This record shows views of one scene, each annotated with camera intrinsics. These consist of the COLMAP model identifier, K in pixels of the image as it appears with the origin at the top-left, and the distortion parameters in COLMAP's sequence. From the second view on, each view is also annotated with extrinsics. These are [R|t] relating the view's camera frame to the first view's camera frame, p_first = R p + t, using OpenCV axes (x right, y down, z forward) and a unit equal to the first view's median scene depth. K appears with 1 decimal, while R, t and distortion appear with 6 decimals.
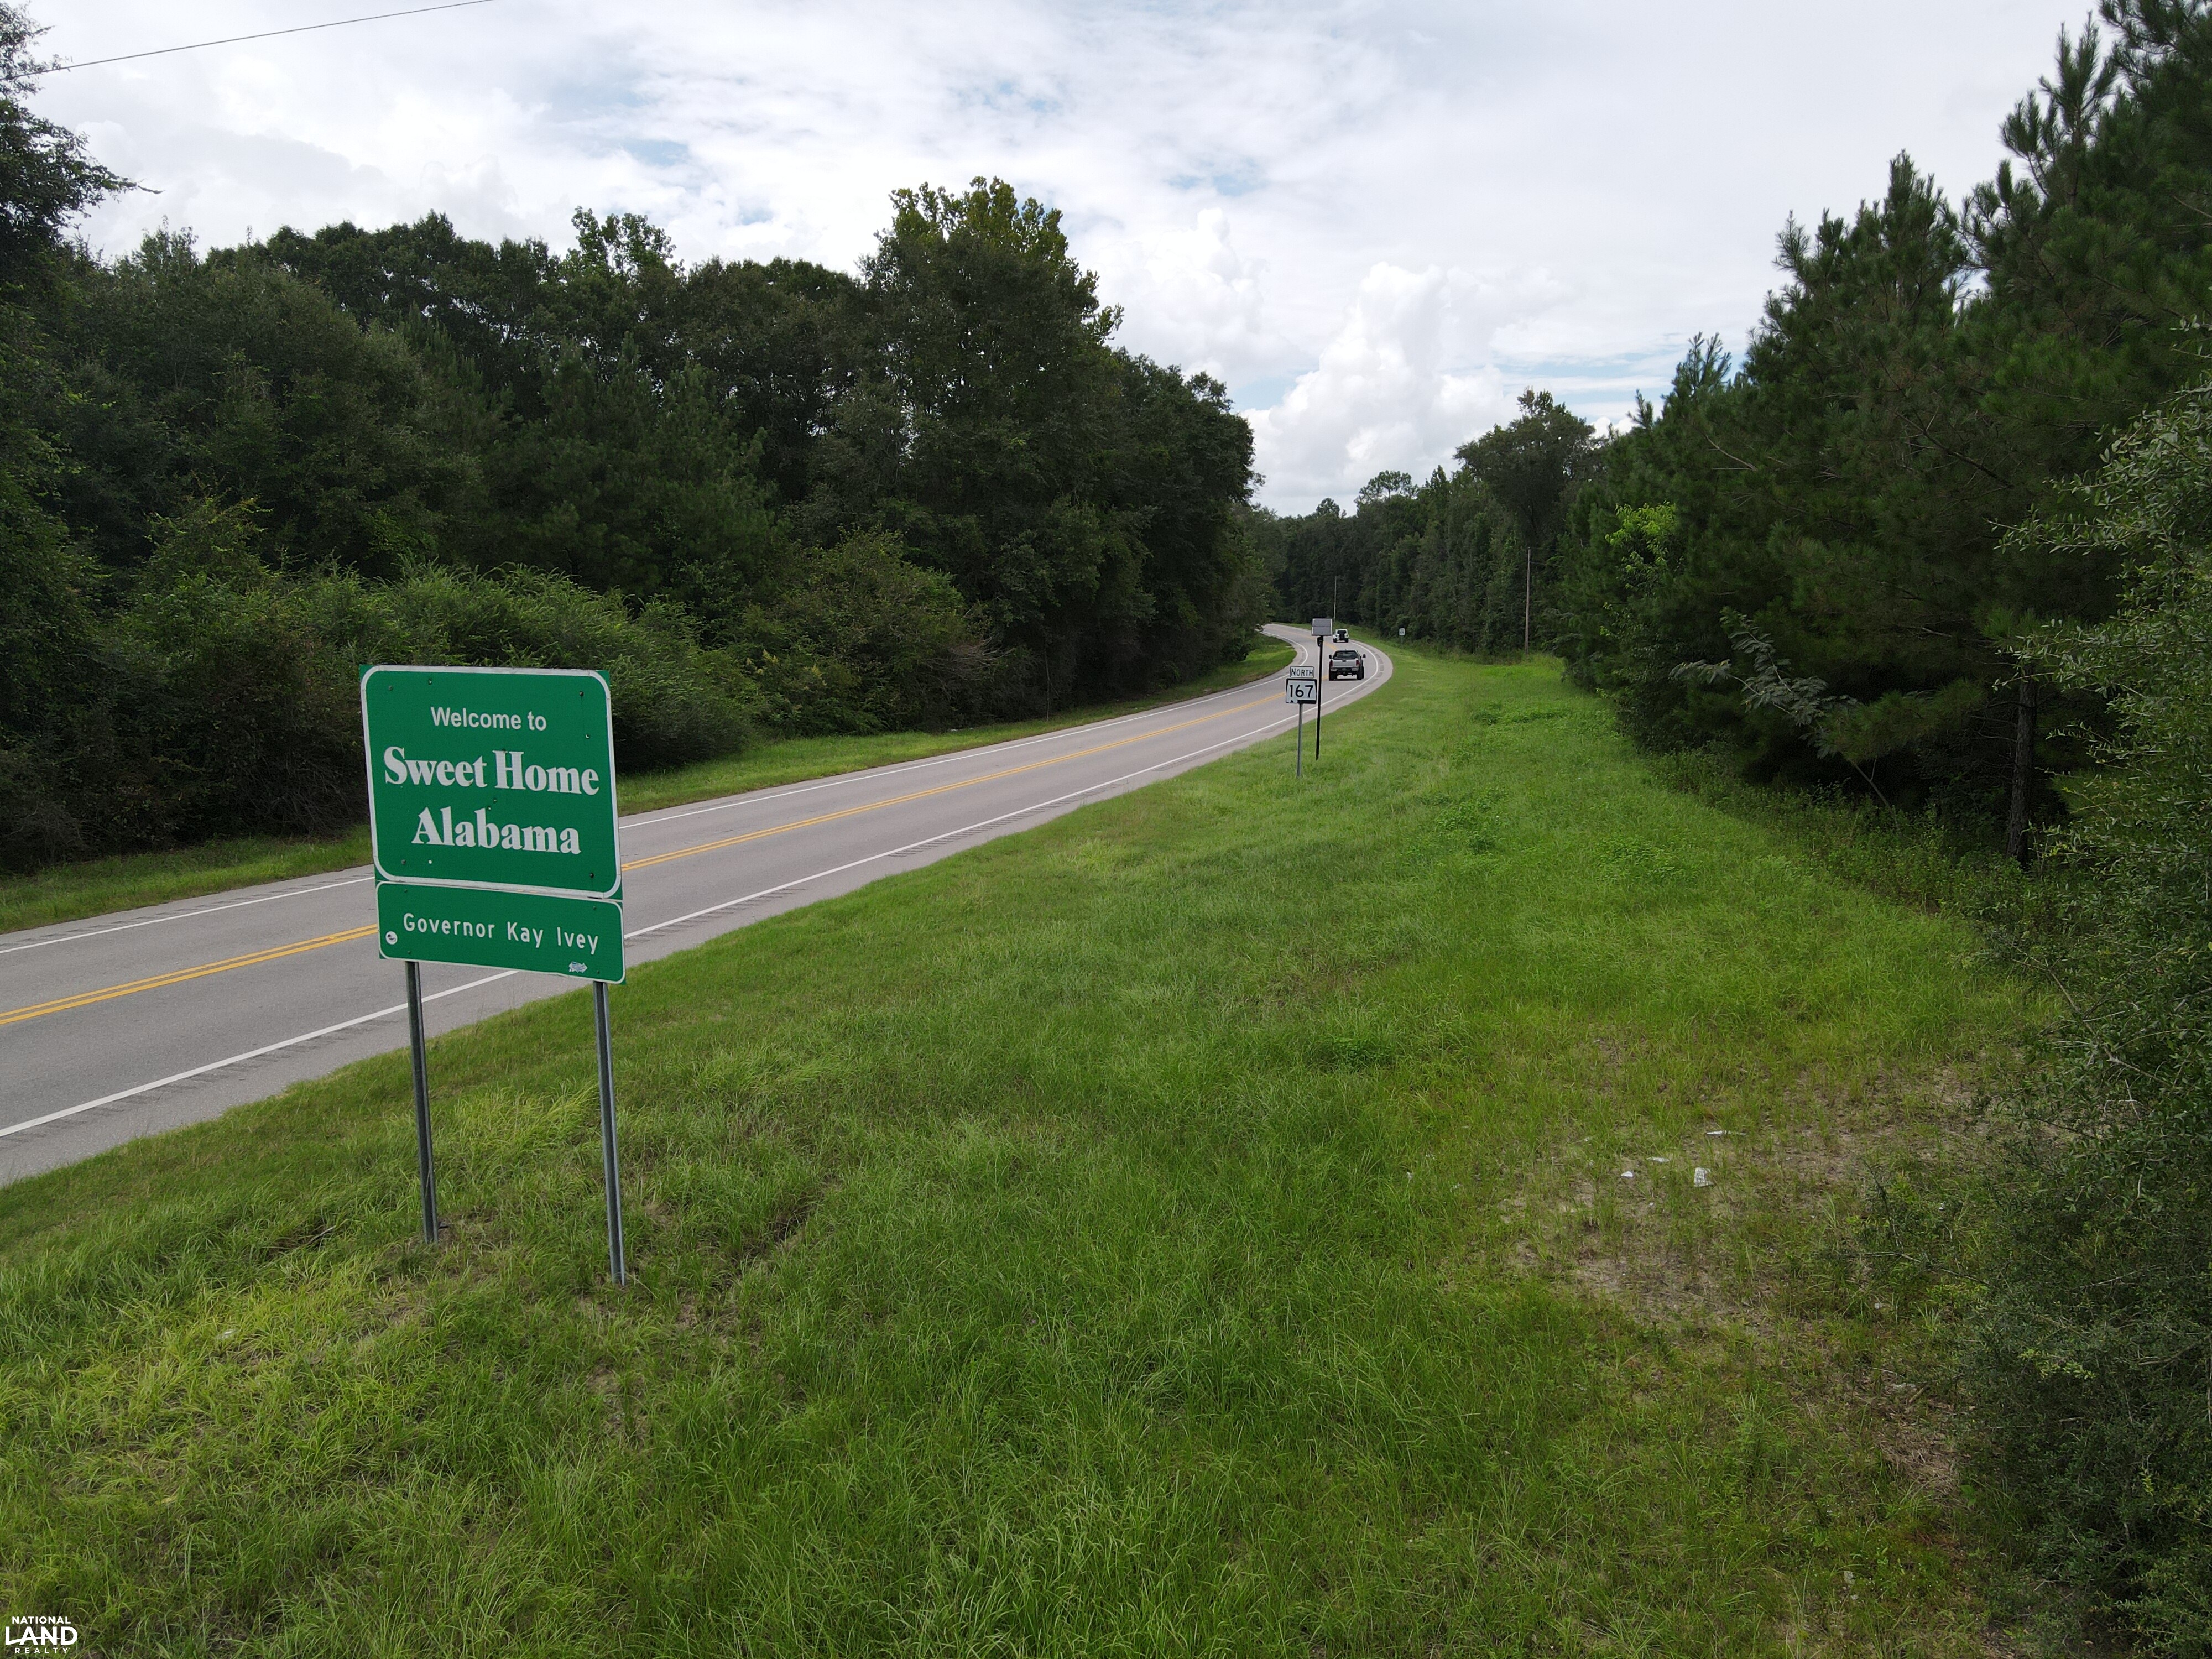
lens RADIAL K [[1641.2, 0, 1110.3], [0, 1641.2, 842.9], [0, 0, 1]] dist [-0.004761, 0.031724]
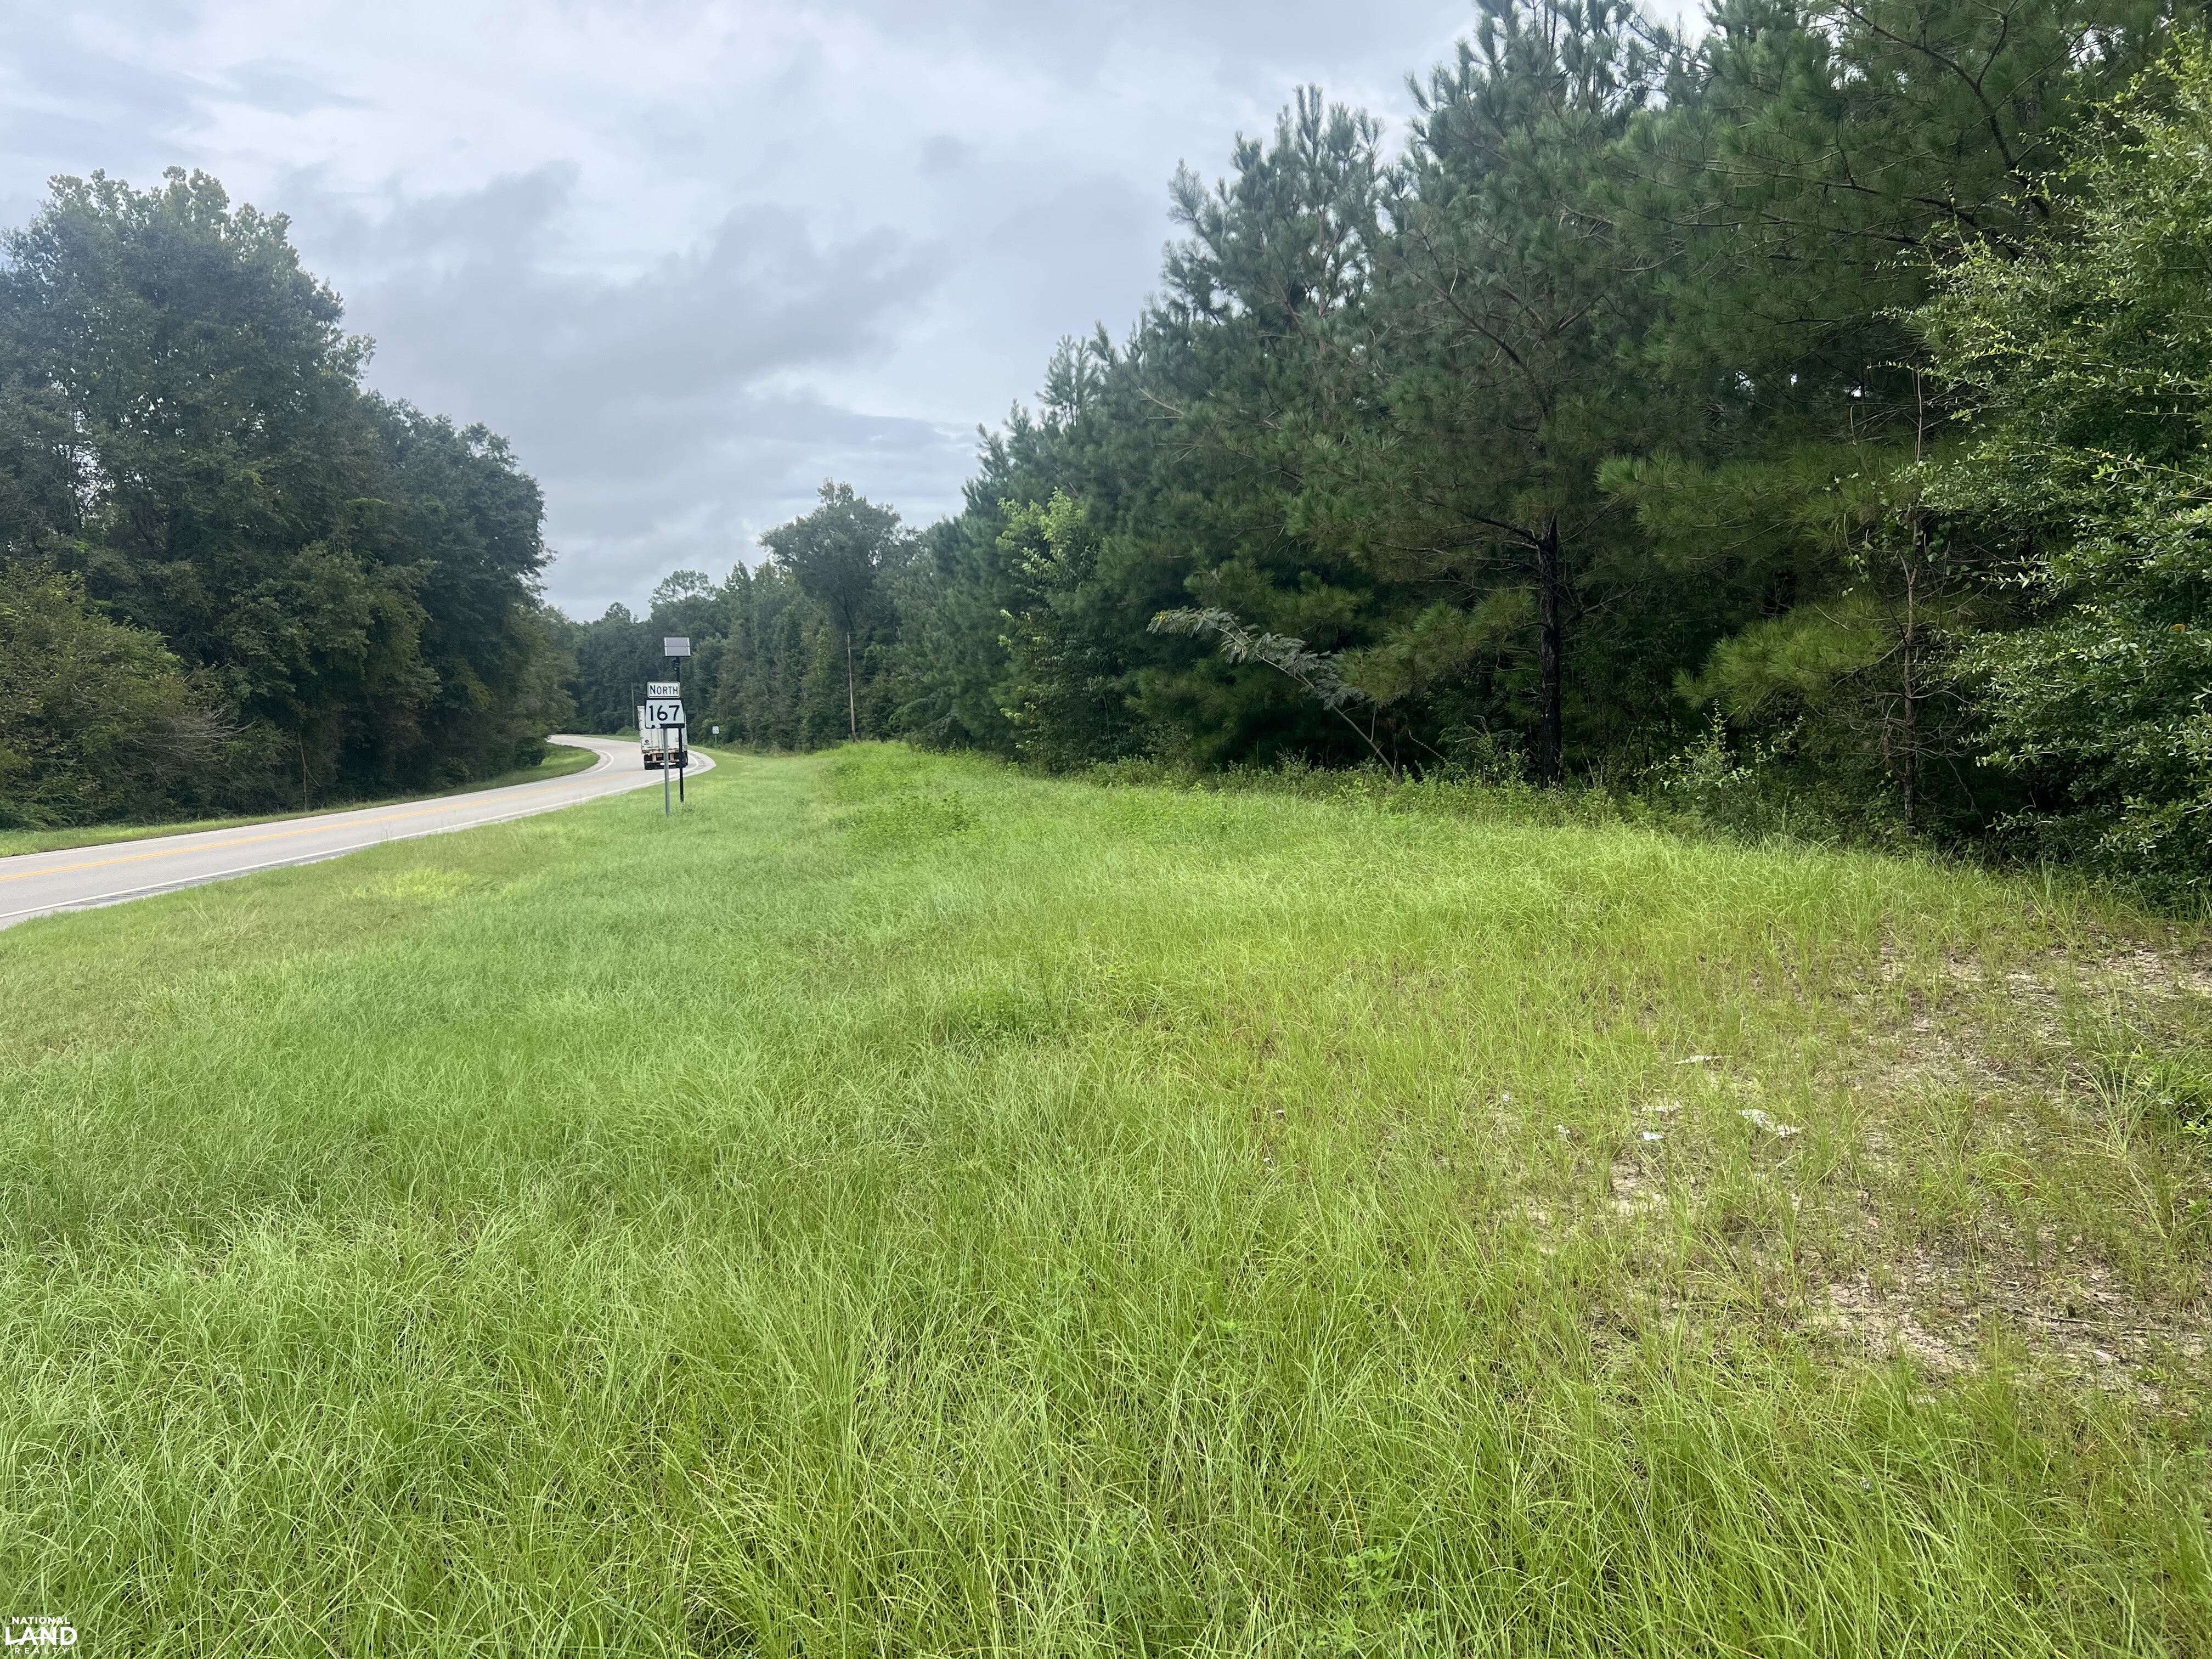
lens RADIAL K [[1678.9, 0, 1106.0], [0, 1678.9, 829.5], [0, 0, 1]] dist [0.009967, 0.001834]
pose [[0.914609, -0.051909, 0.400994, -0.014451], [0.085897, 0.994032, -0.067241, 0.028925], [-0.395110, 0.095943, 0.913610, 0.119008]]
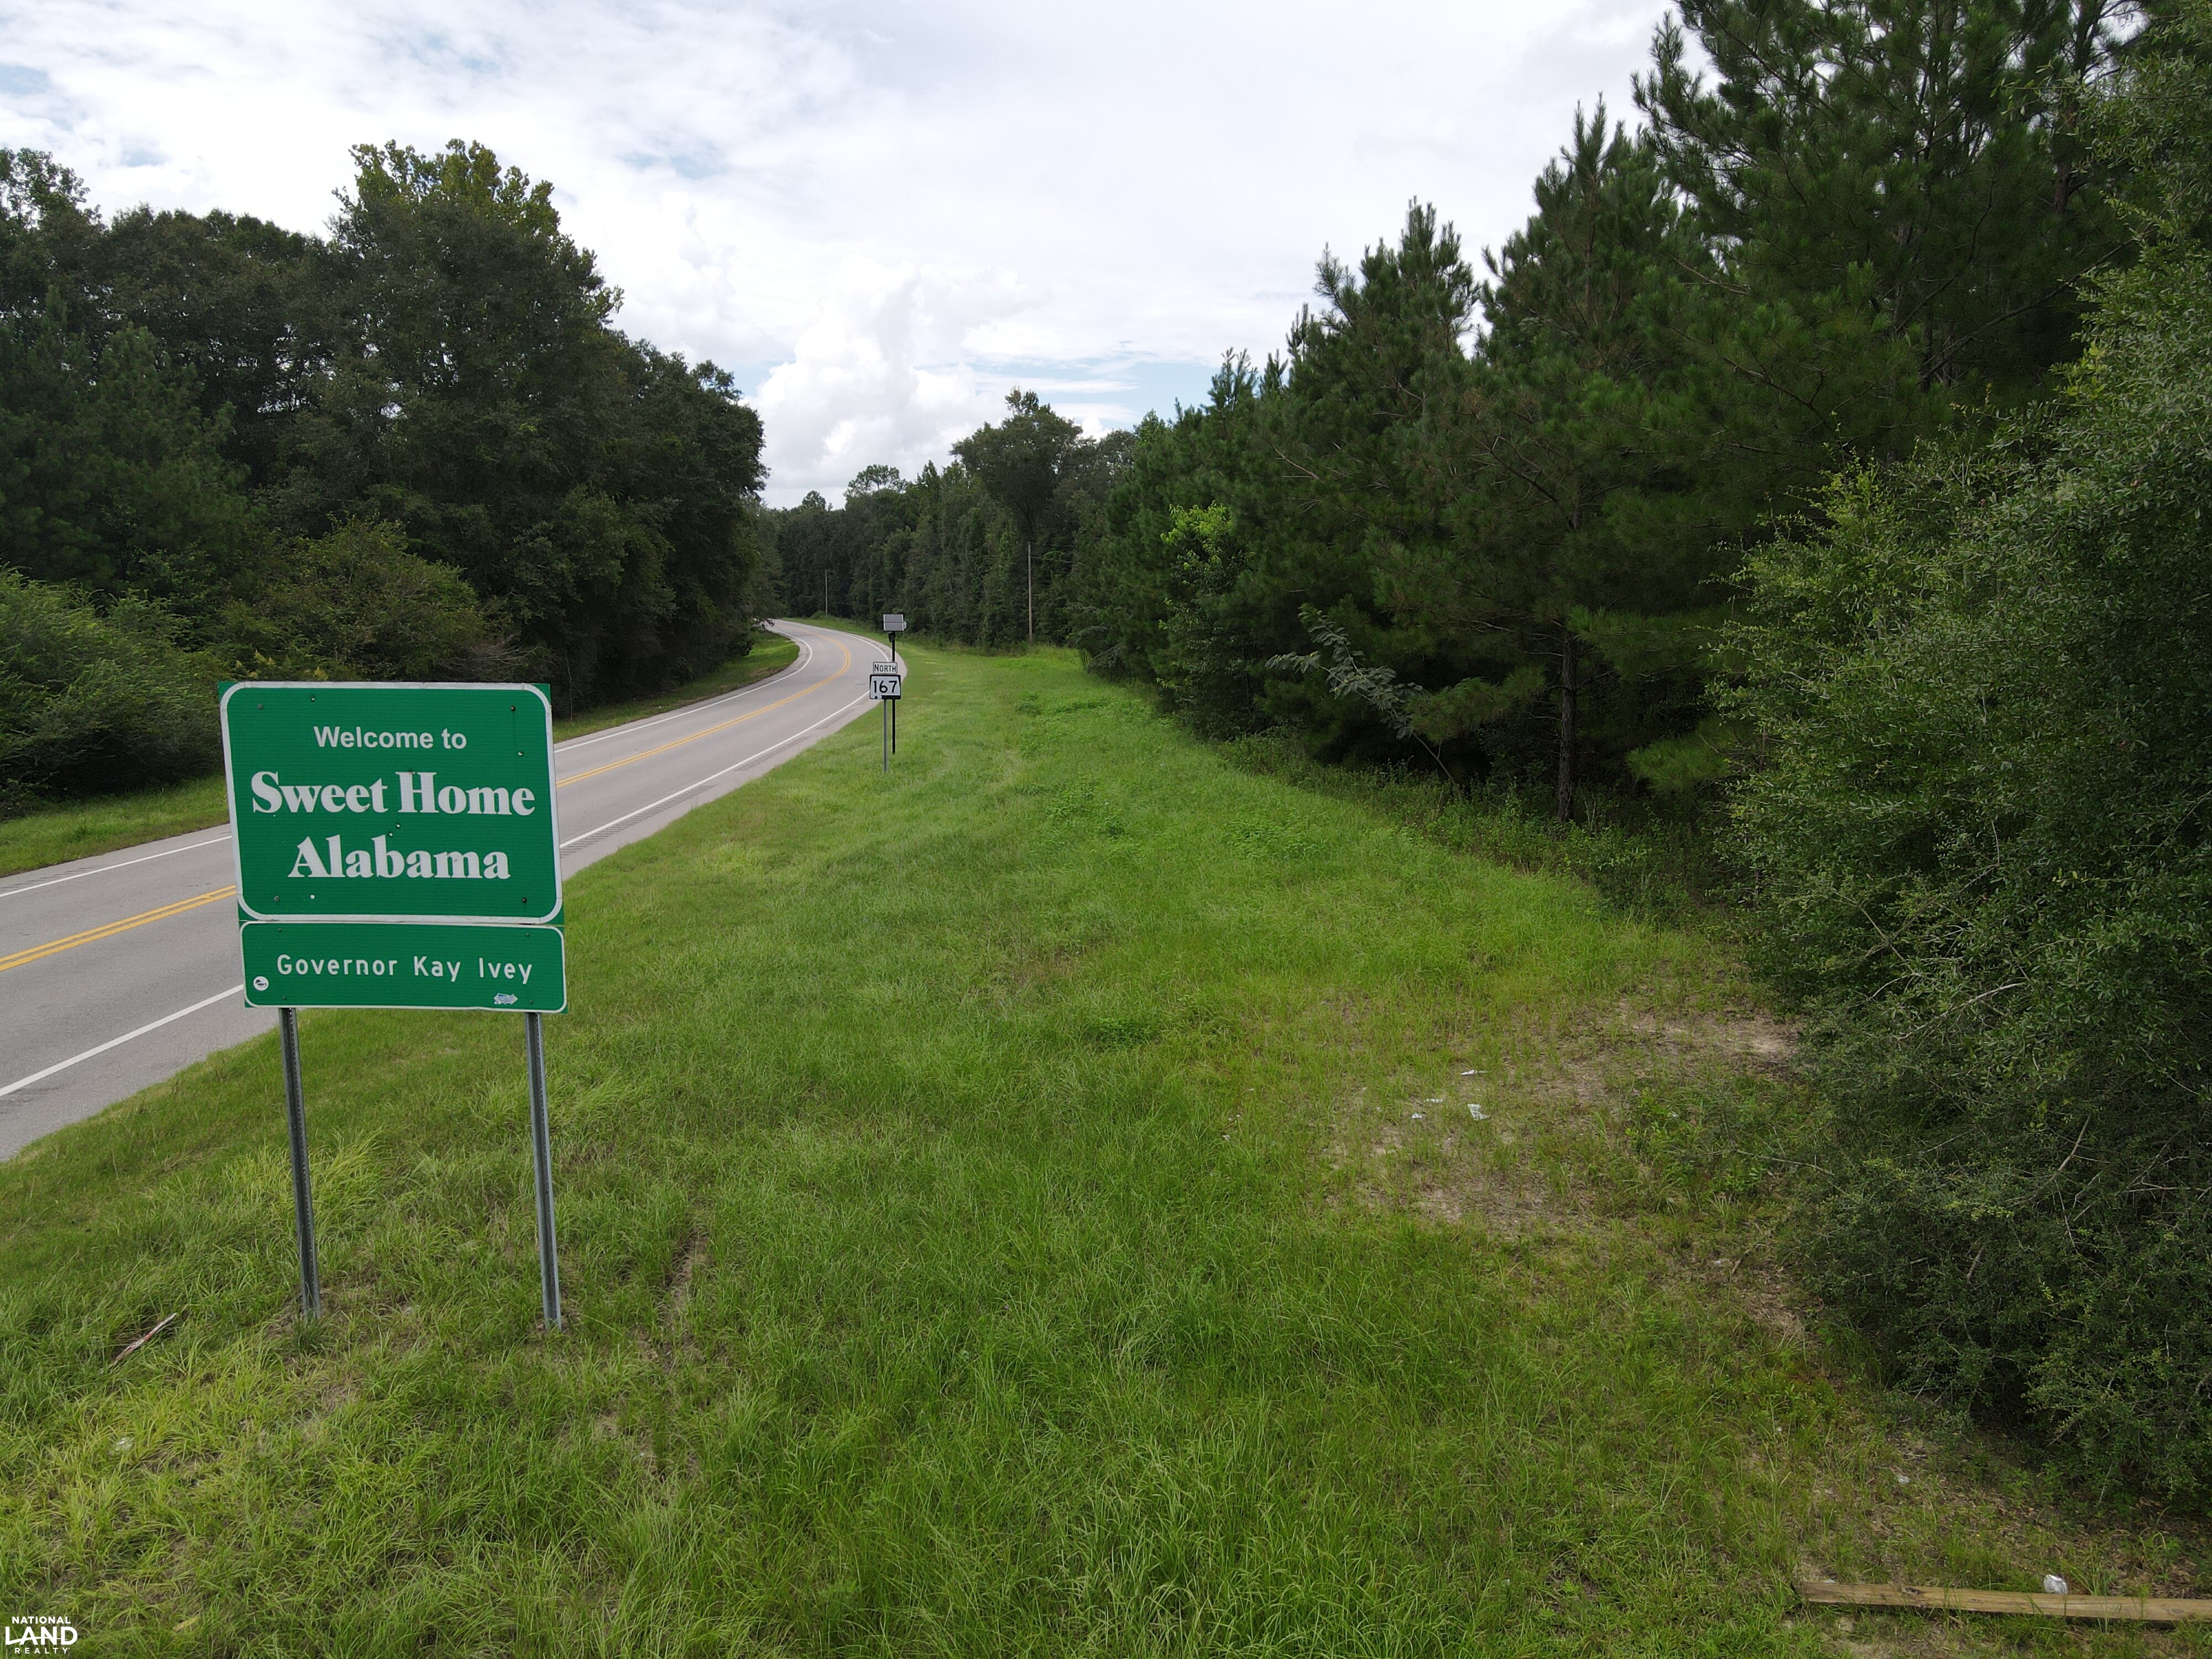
lens RADIAL K [[1641.2, 0, 1110.3], [0, 1641.2, 842.9], [0, 0, 1]] dist [-0.004761, 0.031724]
pose [[0.950663, -0.047405, 0.306583, -0.049079], [0.046094, 0.998871, 0.011520, -0.001497], [-0.306783, 0.003180, 0.951774, -0.000513]]
